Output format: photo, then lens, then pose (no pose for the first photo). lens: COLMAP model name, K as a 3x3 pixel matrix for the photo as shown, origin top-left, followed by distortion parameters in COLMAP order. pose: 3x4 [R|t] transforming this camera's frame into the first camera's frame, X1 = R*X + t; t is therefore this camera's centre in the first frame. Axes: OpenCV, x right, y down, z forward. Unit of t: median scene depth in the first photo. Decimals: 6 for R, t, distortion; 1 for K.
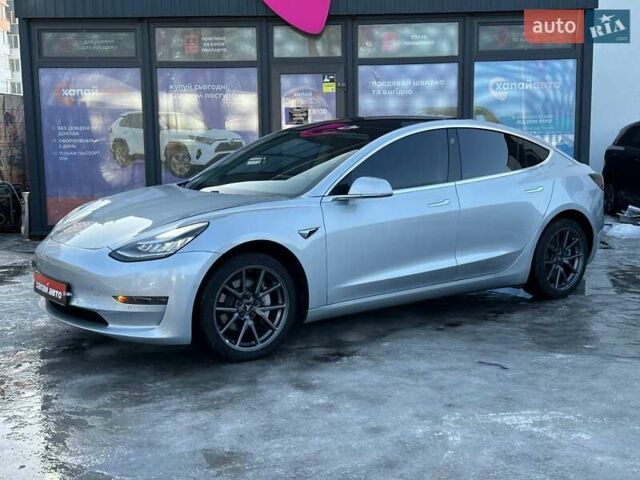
lens RADIAL K [[798.2, 0, 320.0], [0, 798.2, 240.0], [0, 0, 1]] dist [0.156612, -0.010259]
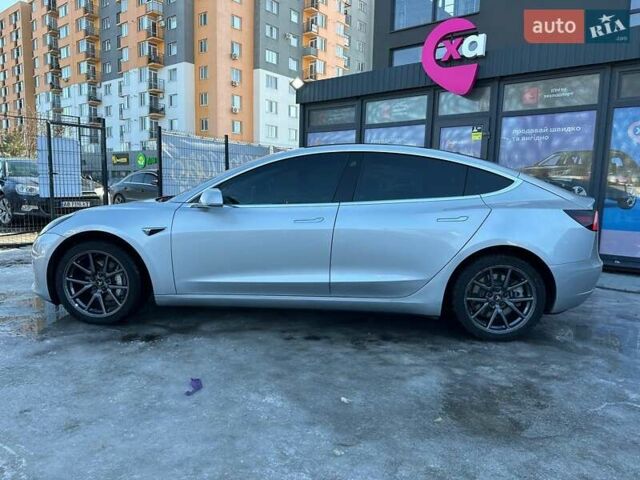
lens RADIAL K [[449.1, 0, 316.4], [0, 449.1, 227.4], [0, 0, 1]] dist [0.060764, -0.071056]
pose [[0.764334, 0.094751, -0.637822, 0.292612], [-0.116351, 0.993175, 0.008111, -0.023481], [0.634237, 0.068012, 0.770141, 0.303183]]
